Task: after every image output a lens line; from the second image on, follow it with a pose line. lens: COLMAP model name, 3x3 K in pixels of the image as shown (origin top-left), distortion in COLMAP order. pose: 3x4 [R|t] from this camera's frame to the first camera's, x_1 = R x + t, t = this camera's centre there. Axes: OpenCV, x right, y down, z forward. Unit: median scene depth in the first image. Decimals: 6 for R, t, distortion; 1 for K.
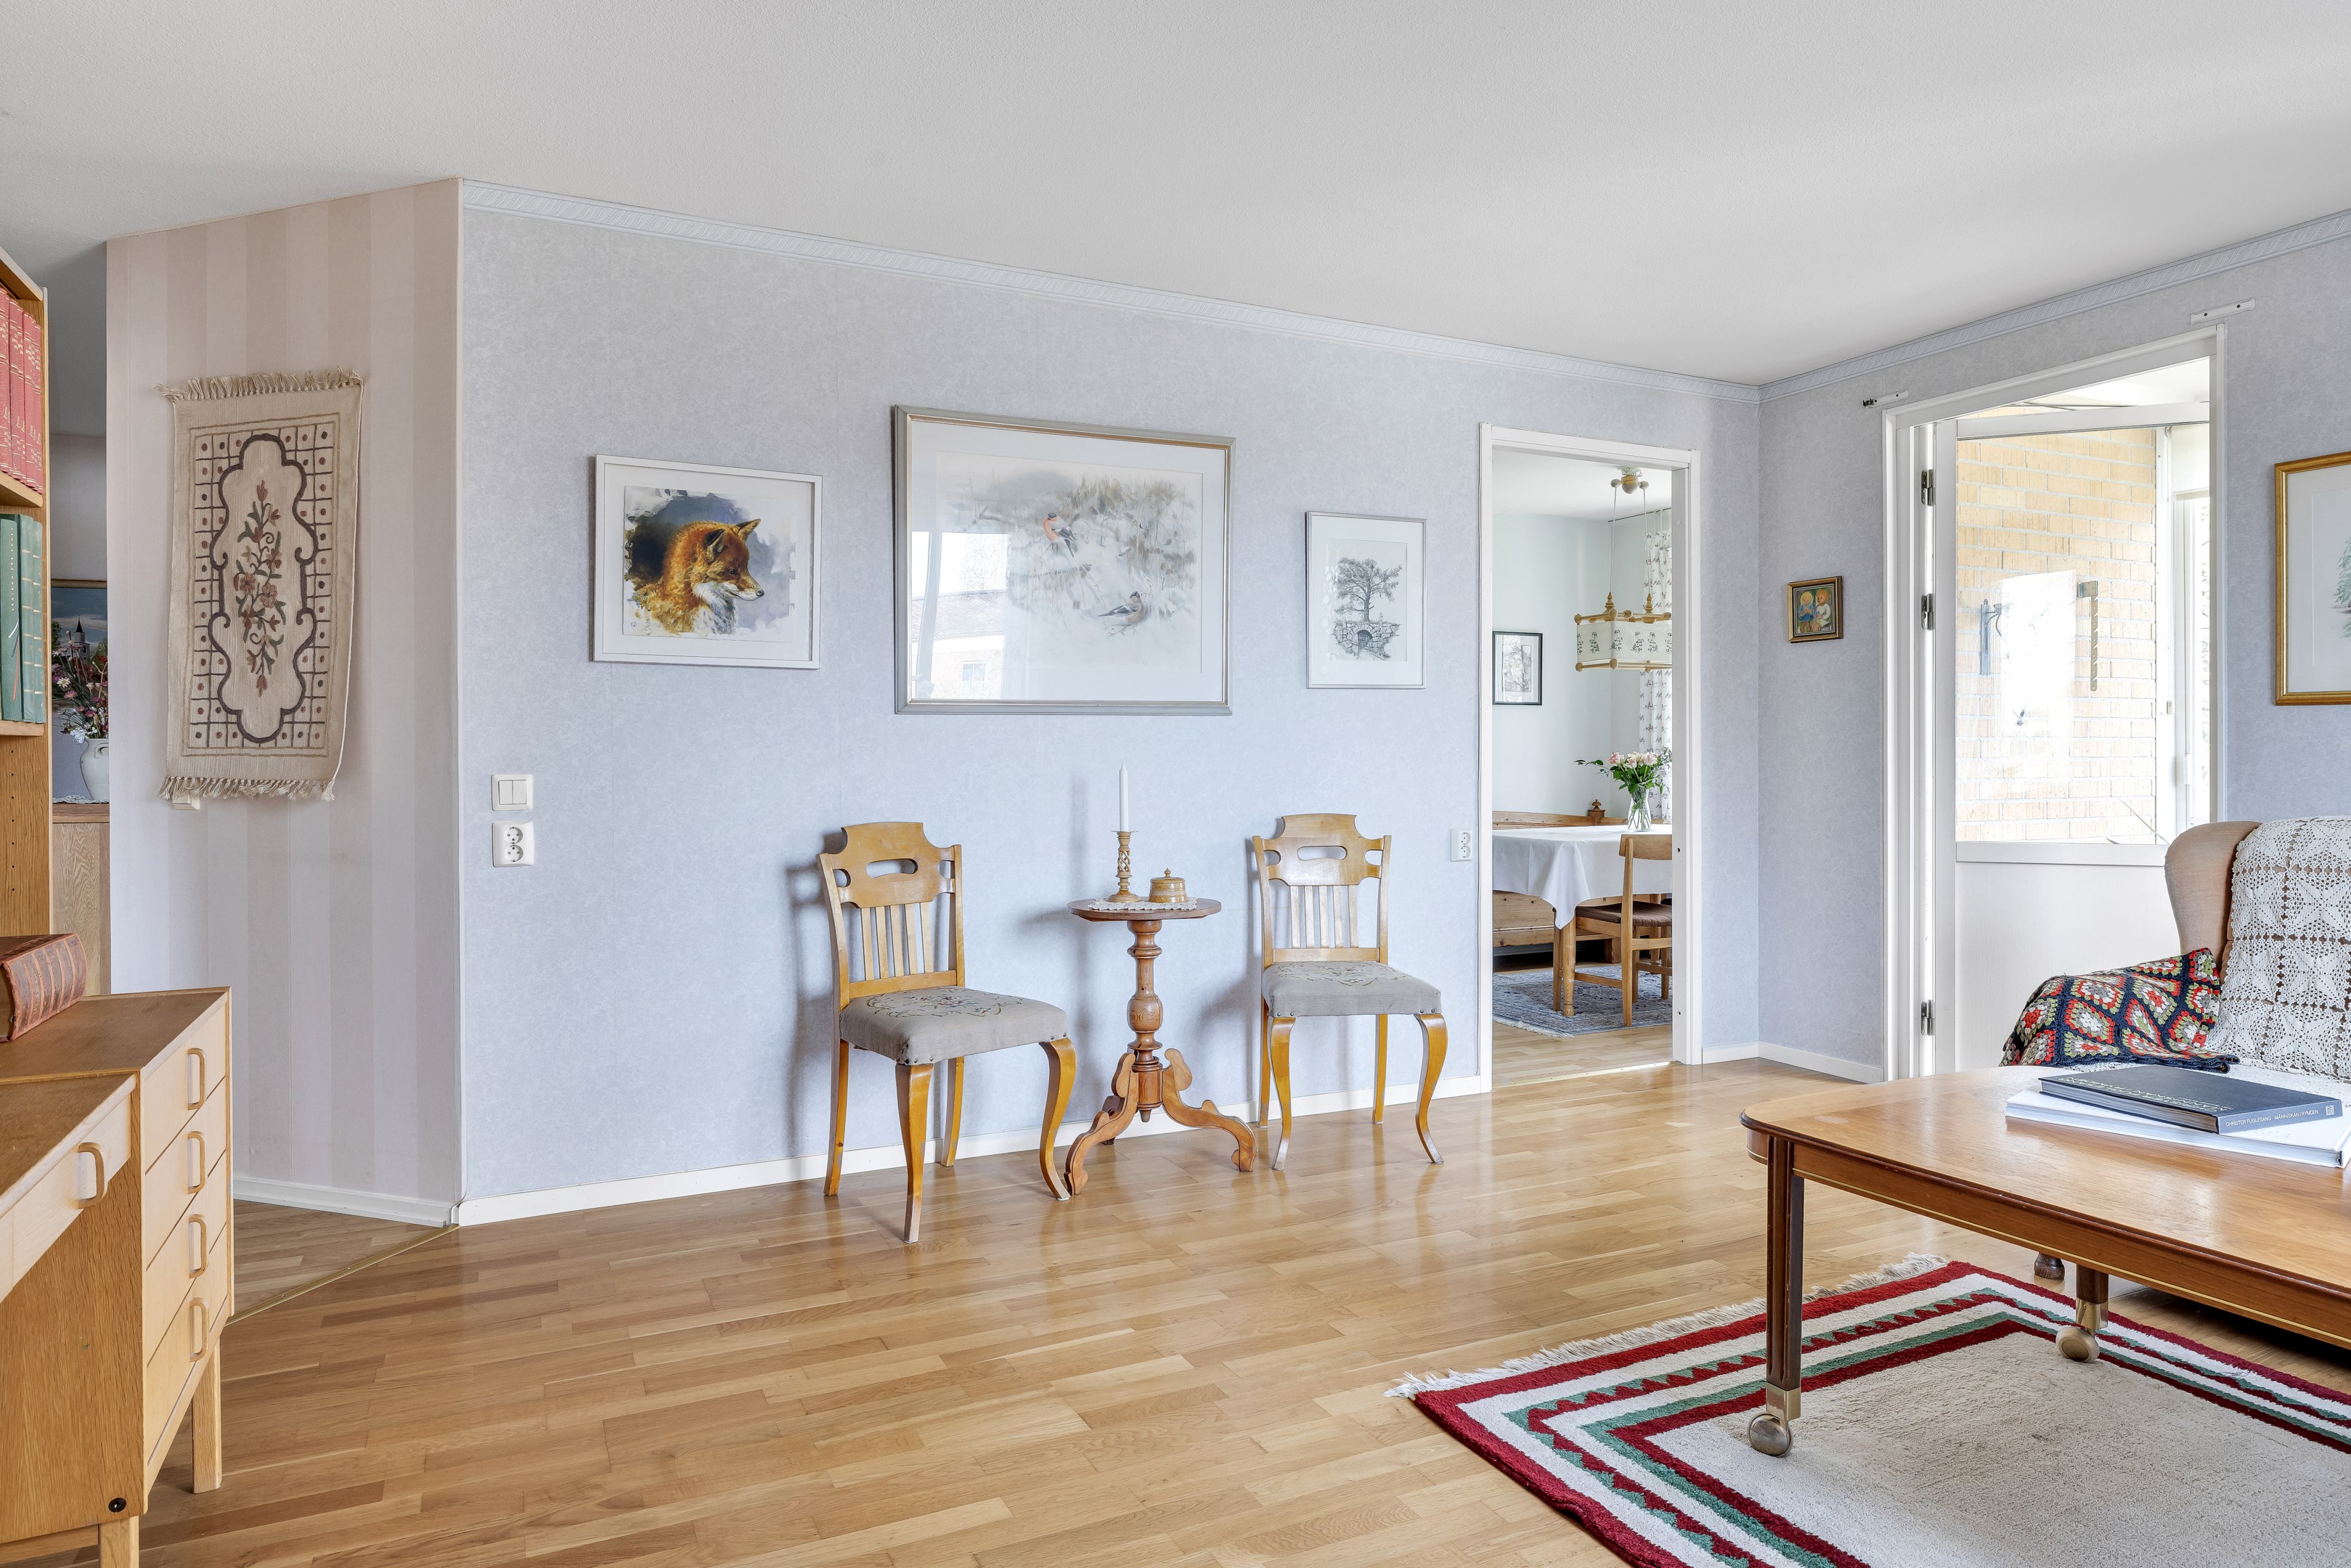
lens RADIAL K [[1406.9, 0, 1175.5], [0, 1406.9, 784.0], [0, 0, 1]] dist [-0.002642, -0.001457]
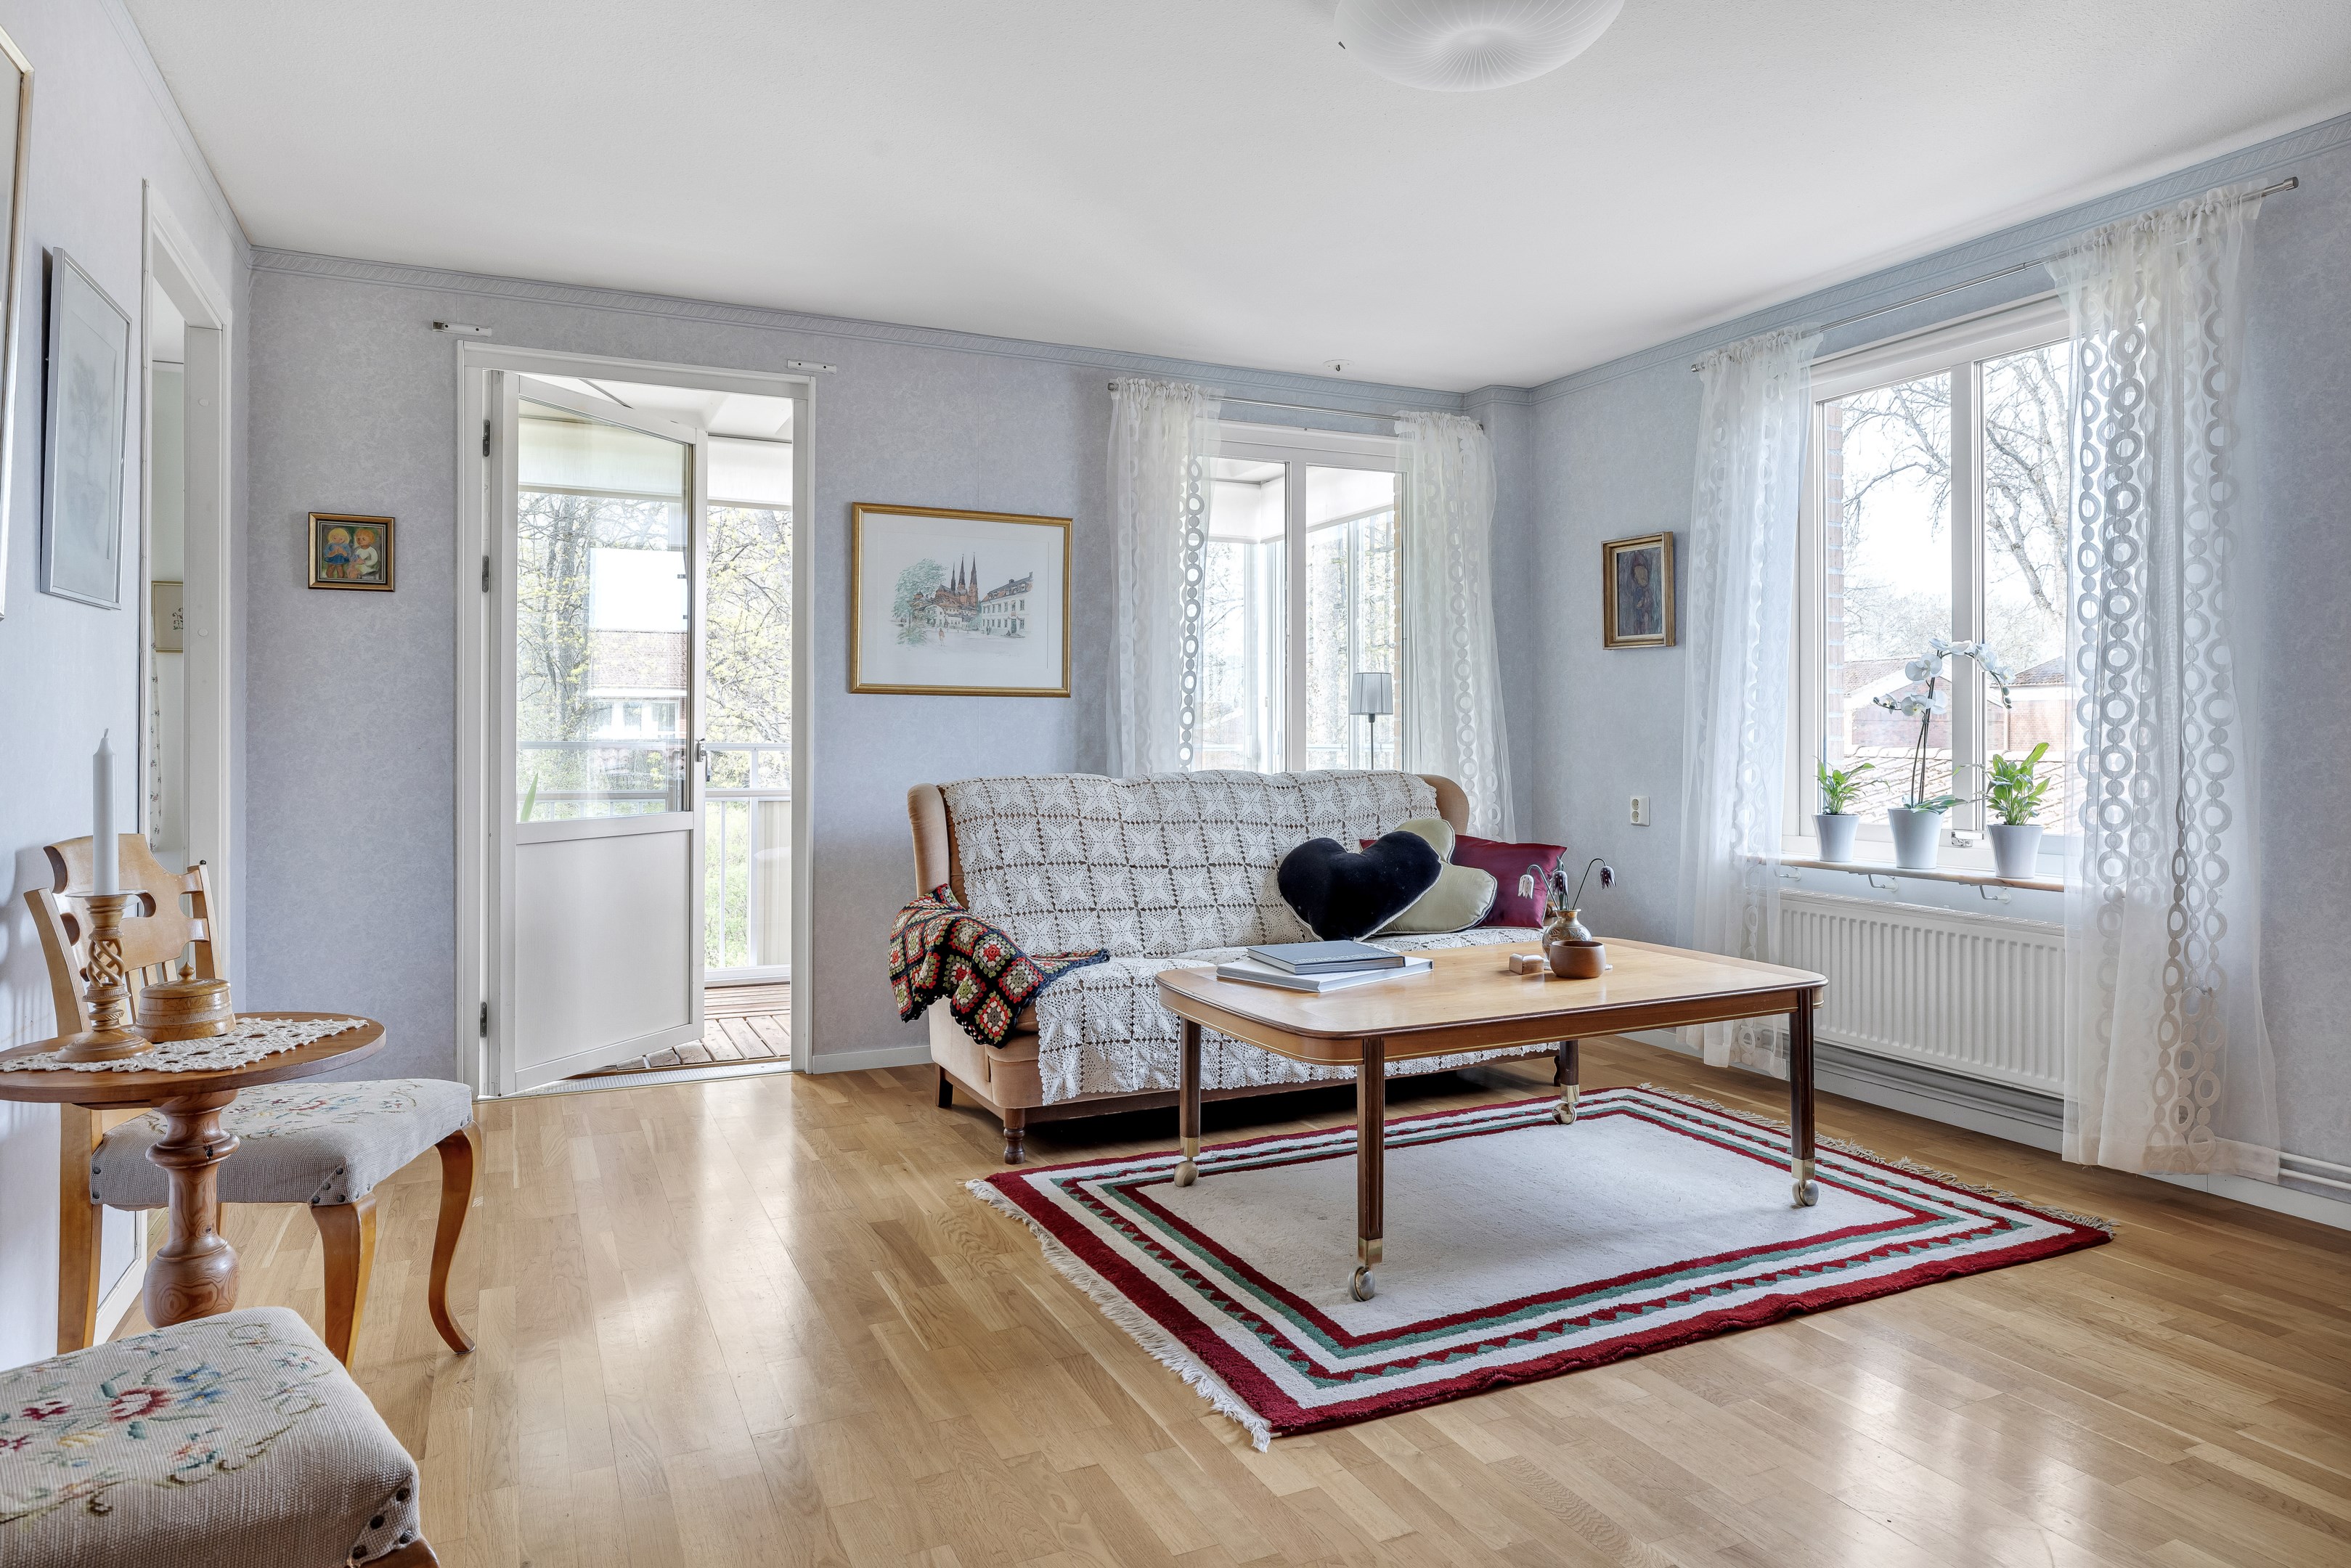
lens RADIAL K [[1432.3, 0, 1182.7], [0, 1432.3, 739.1], [0, 0, 1]] dist [-0.001158, -0.000676]
pose [[0.003169, -0.000152, 0.999995, -0.663321], [0.018226, 0.999834, 0.000094, -0.012085], [-0.999829, 0.018226, 0.003171, 0.920106]]
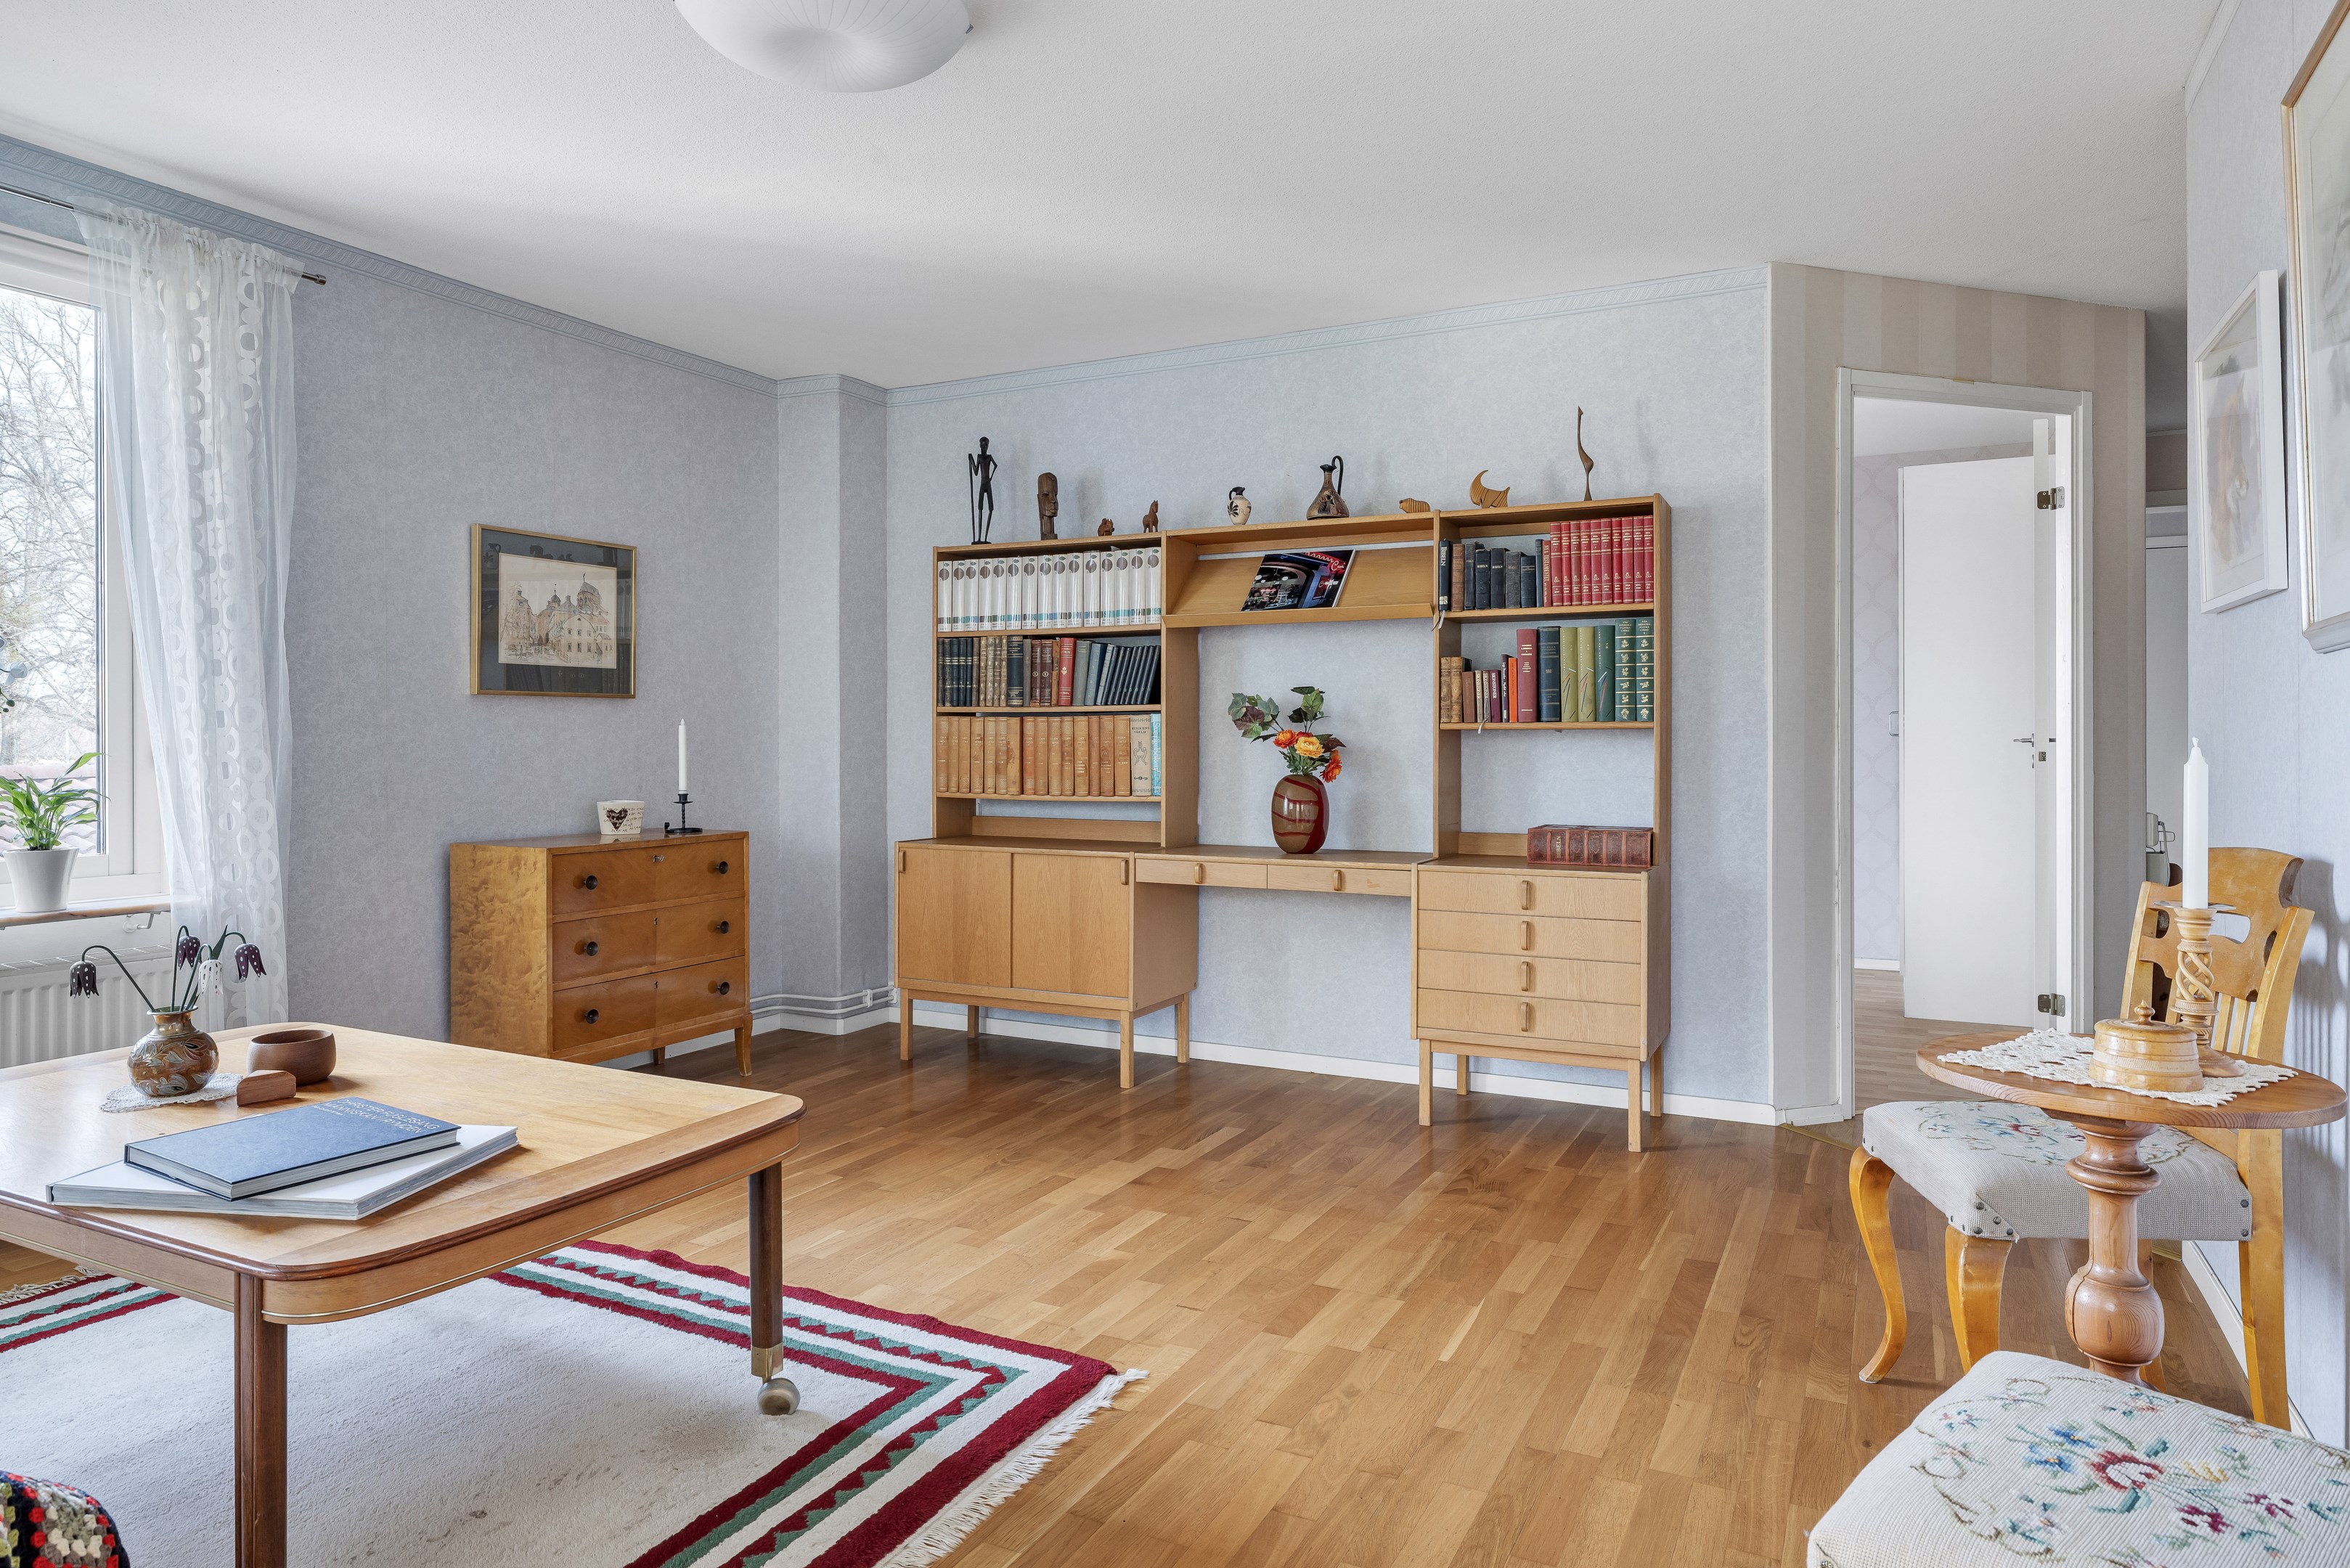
lens RADIAL K [[1383.2, 0, 1175.0], [0, 1383.2, 784.0], [0, 0, 1]] dist [-0.000763, -0.000006]
pose [[-0.798225, 0.021155, -0.601988, 0.638039], [-0.006838, 0.999001, 0.044173, -0.026909], [0.602321, 0.039376, -0.797282, 1.581012]]
